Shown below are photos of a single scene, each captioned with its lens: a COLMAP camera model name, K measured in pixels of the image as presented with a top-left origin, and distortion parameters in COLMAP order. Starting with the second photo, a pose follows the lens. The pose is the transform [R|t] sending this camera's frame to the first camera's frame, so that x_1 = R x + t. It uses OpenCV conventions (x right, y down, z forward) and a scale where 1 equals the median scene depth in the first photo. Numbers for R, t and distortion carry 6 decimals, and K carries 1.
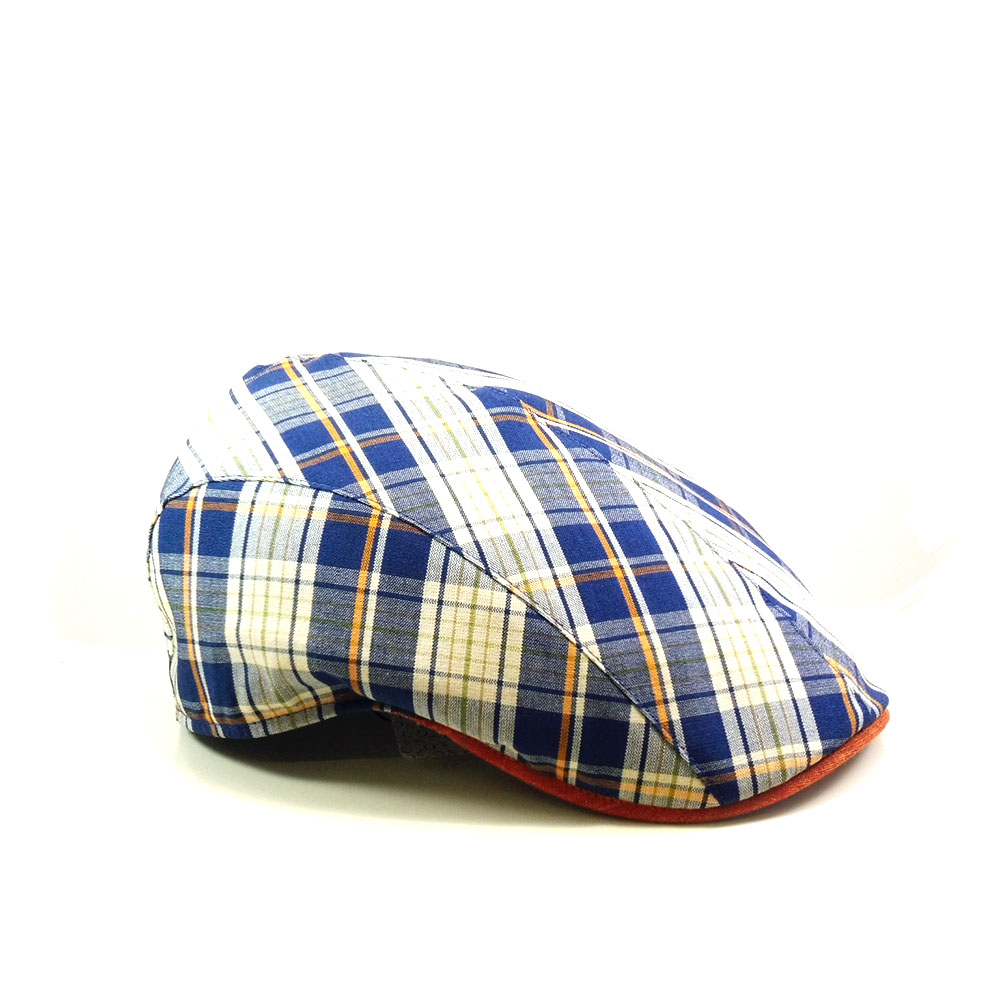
lens RADIAL K [[2617.3, 0, 500.4], [0, 2617.3, 500.5], [0, 0, 1]] dist [0.592119, 0.000000]
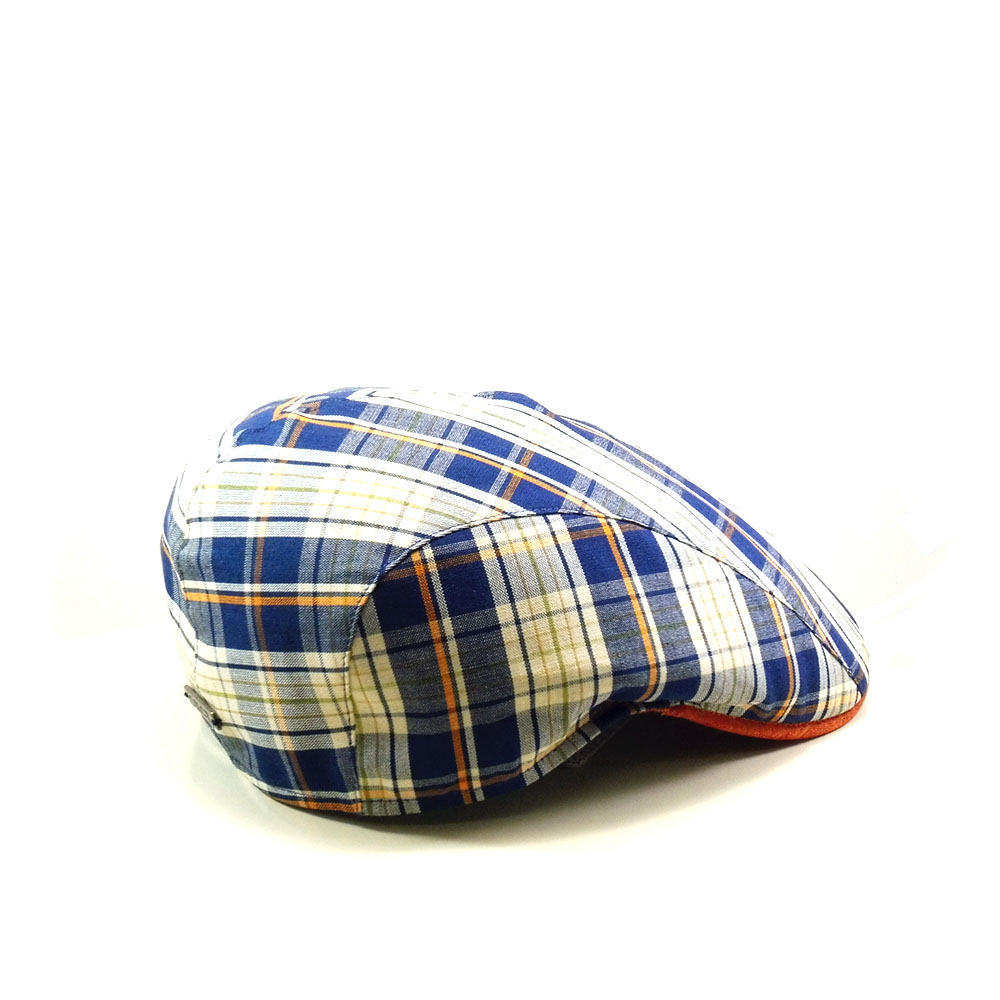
lens RADIAL K [[2617.3, 0, 500.5], [0, 2617.3, 503.5], [0, 0, 1]] dist [0.592119, 0.000000]
pose [[0.568527, -0.226465, 0.790879, -0.851218], [0.221898, 0.967946, 0.117656, -0.126927], [-0.792173, 0.108604, 0.600556, 0.432061]]
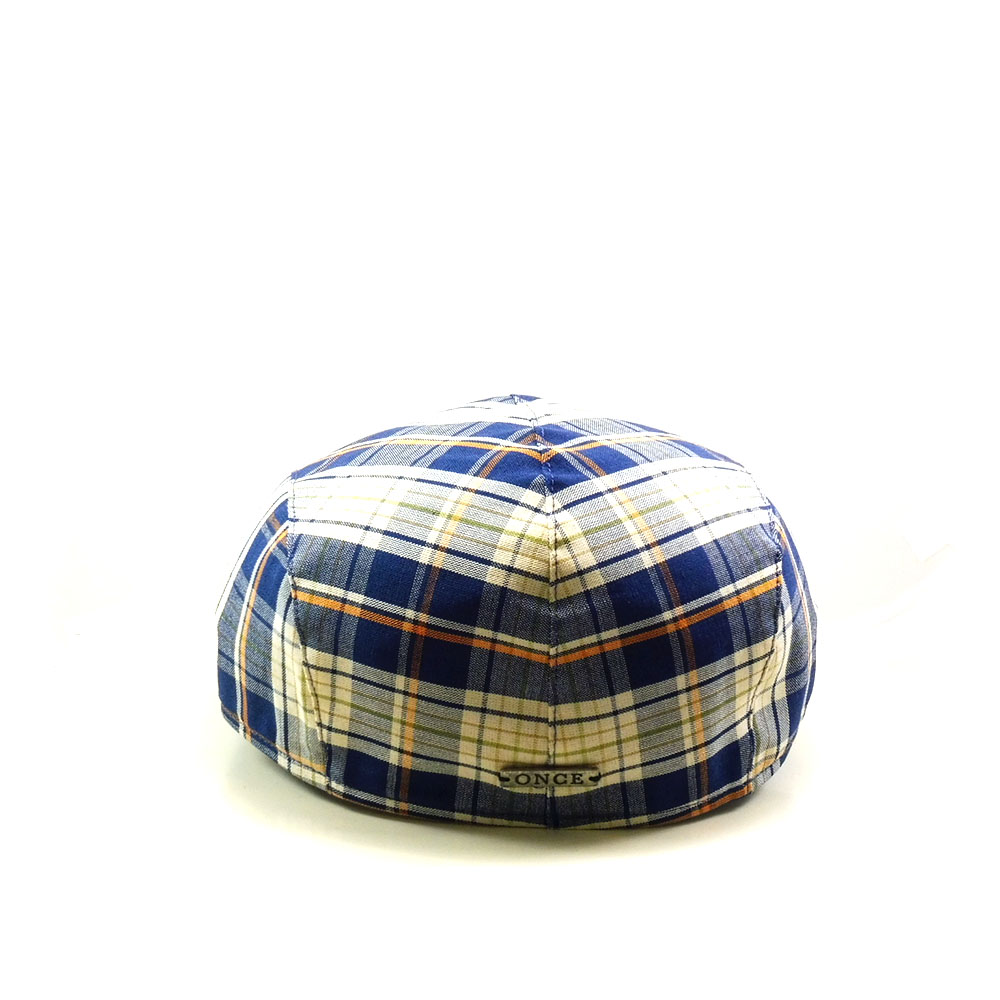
lens RADIAL K [[2617.3, 0, 498.7], [0, 2617.3, 494.7], [0, 0, 1]] dist [0.592119, 0.000000]
pose [[-0.539763, -0.239285, 0.807093, -0.865755], [0.223823, 0.883449, 0.411609, -0.448149], [-0.811517, 0.402817, -0.423295, 1.533566]]
